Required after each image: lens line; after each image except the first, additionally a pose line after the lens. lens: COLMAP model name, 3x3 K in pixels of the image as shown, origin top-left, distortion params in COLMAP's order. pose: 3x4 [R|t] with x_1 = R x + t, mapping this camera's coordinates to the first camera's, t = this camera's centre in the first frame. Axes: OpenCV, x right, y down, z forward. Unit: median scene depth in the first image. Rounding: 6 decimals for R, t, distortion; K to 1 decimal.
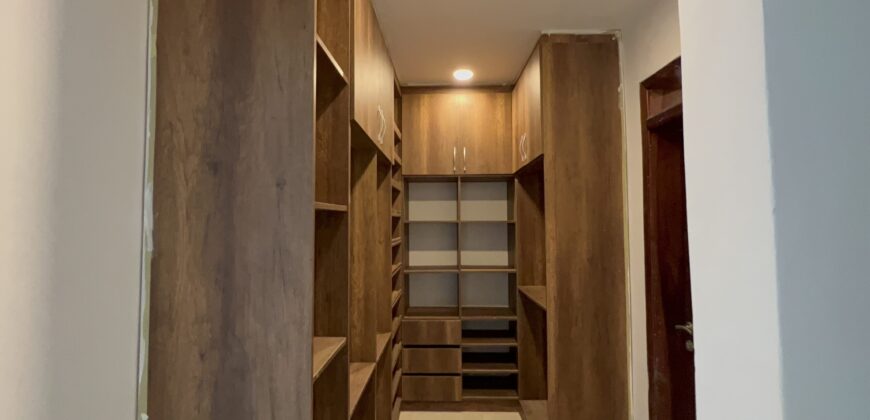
lens RADIAL K [[383.7, 0, 437.2], [0, 383.7, 202.9], [0, 0, 1]] dist [-0.006409, 0.002756]
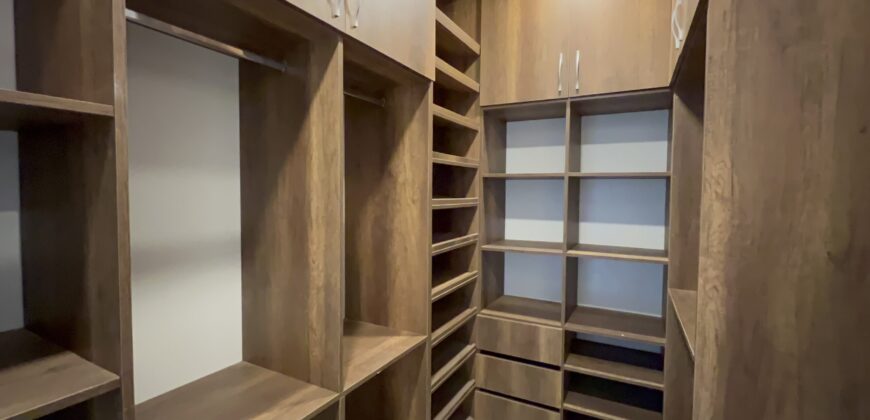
lens RADIAL K [[383.7, 0, 434.9], [0, 383.7, 206.1], [0, 0, 1]] dist [-0.006409, 0.002756]
pose [[0.890309, 0.029673, -0.454389, 0.156082], [0.011540, 0.996084, 0.087659, 0.044097], [0.455211, -0.083287, 0.886480, 0.356526]]
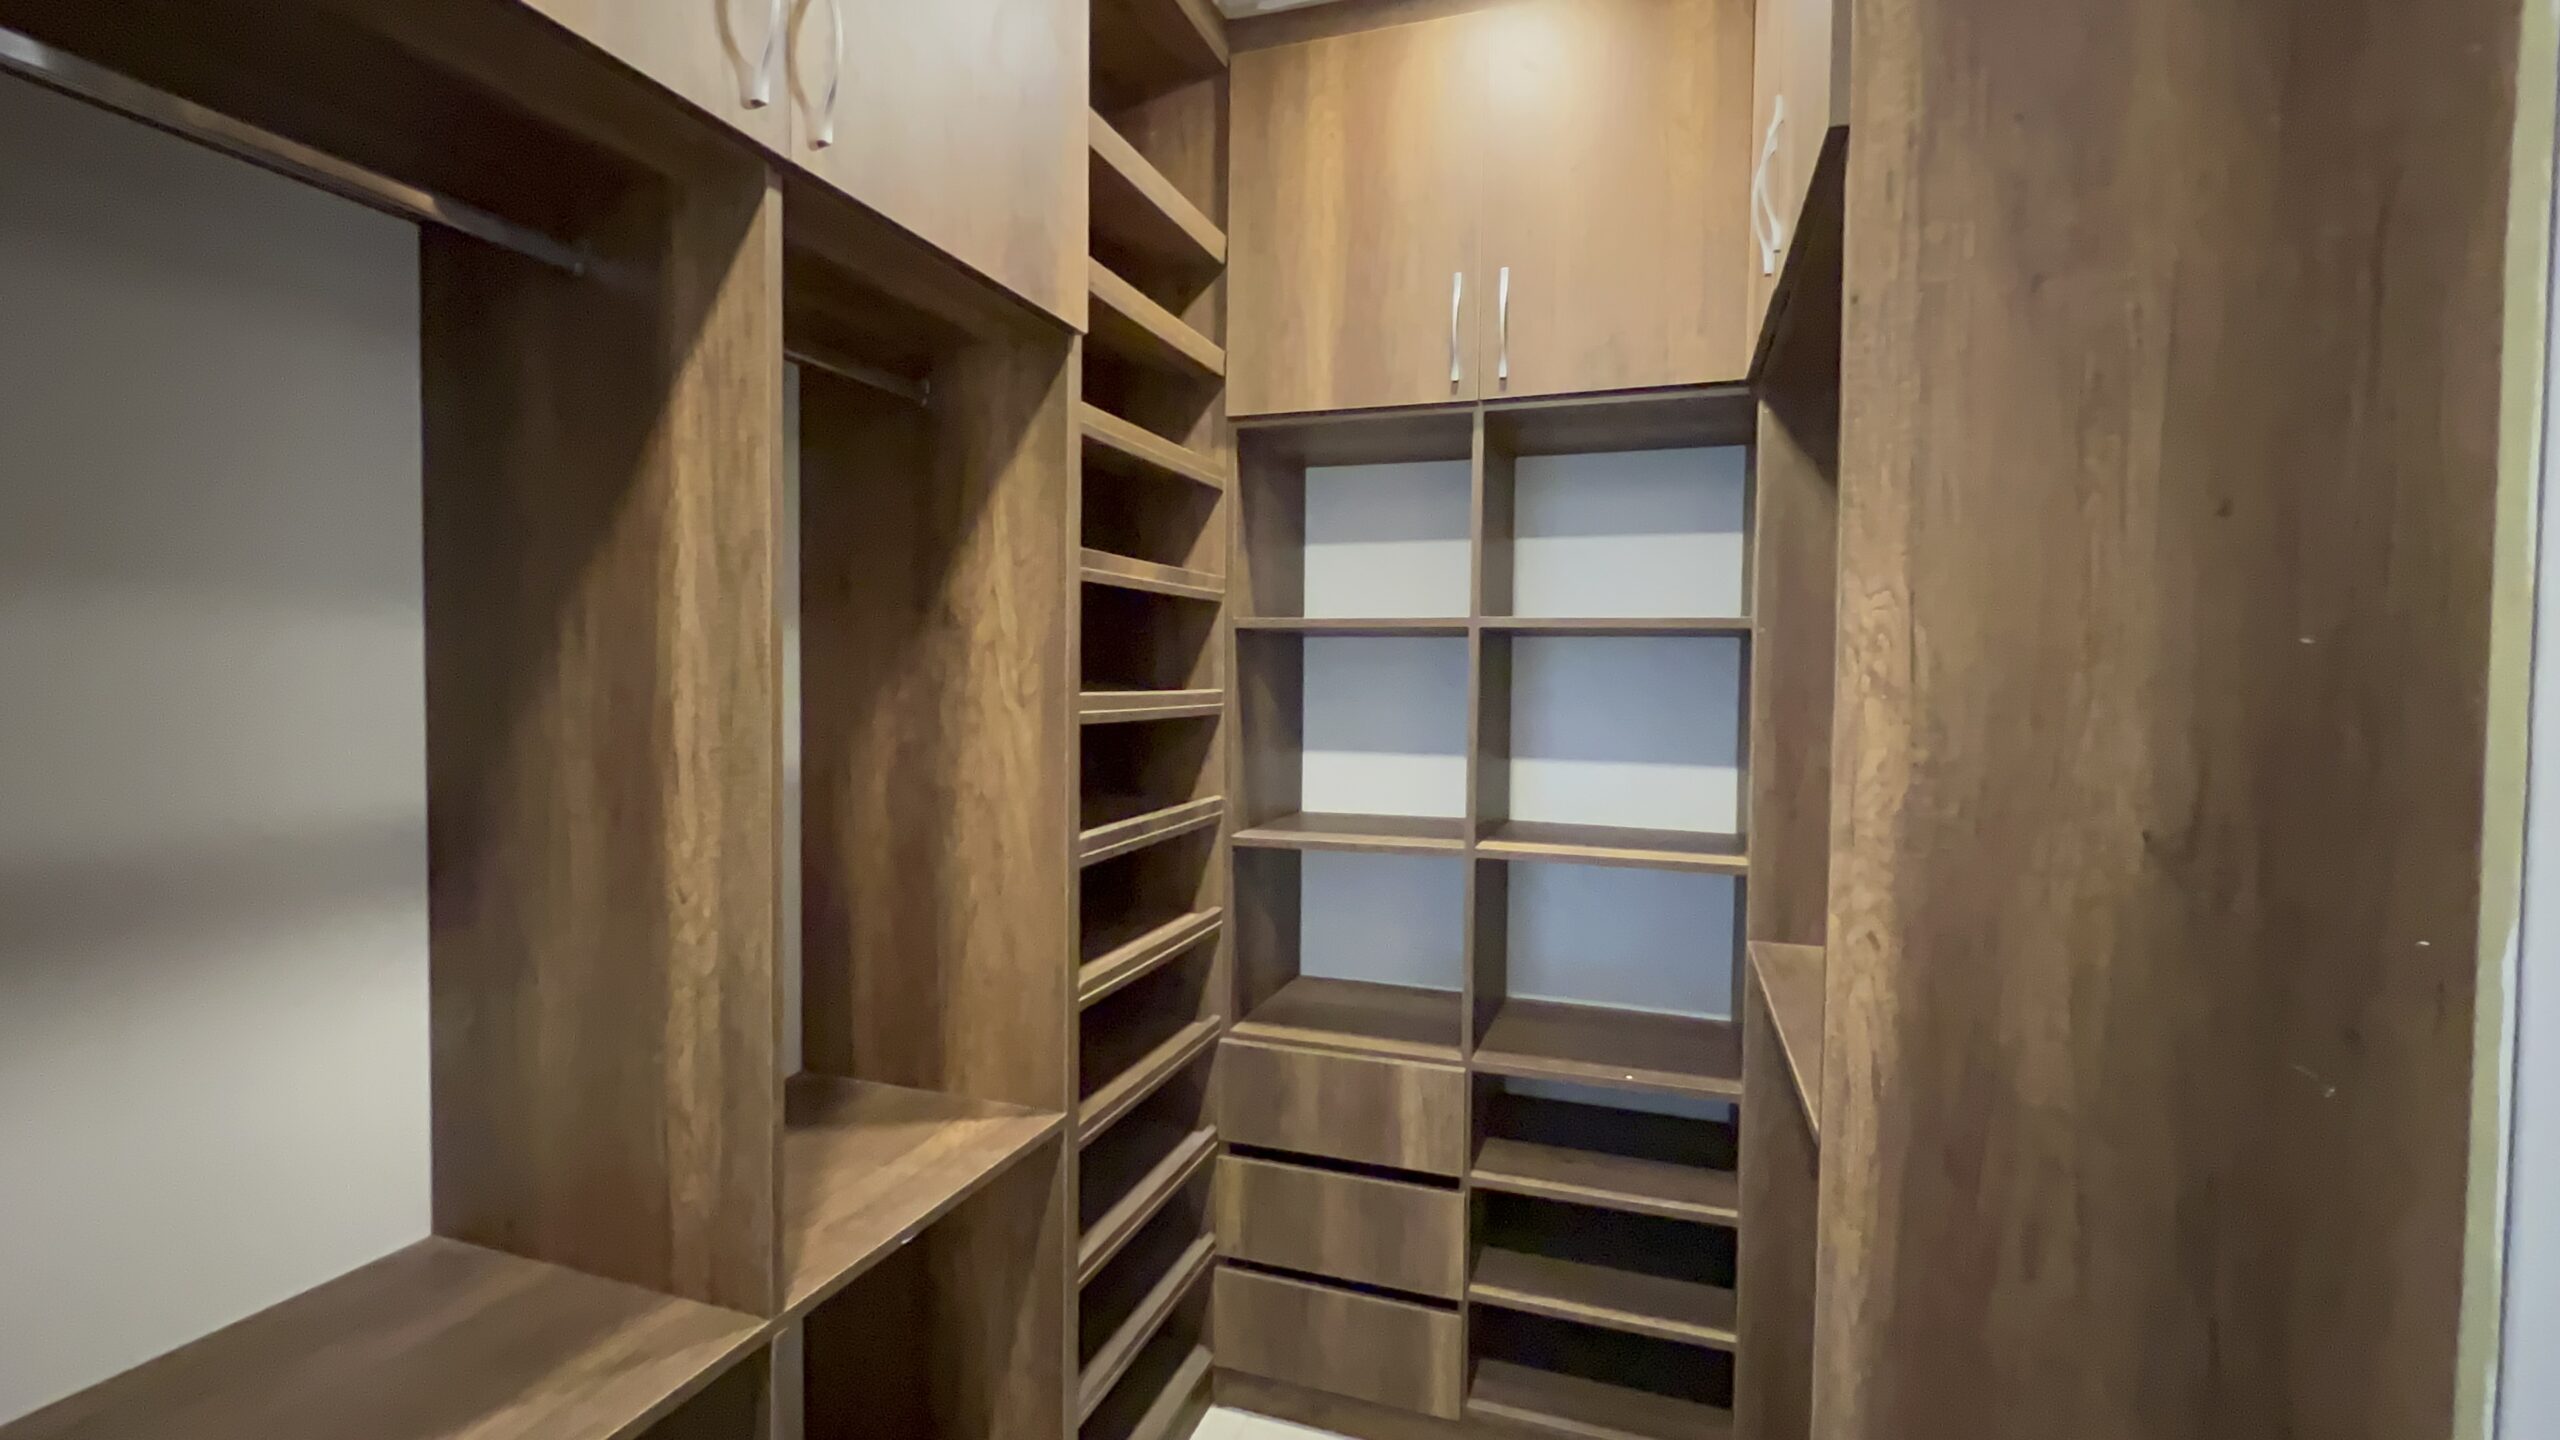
lens RADIAL K [[1125.9, 0, 1283.1], [0, 1125.9, 707.6], [0, 0, 1]] dist [-0.001611, 0.000840]
pose [[0.950993, 0.024427, -0.308246, 0.156079], [0.000930, 0.996644, 0.081848, 0.045887], [0.309211, -0.078123, 0.947779, 0.371148]]
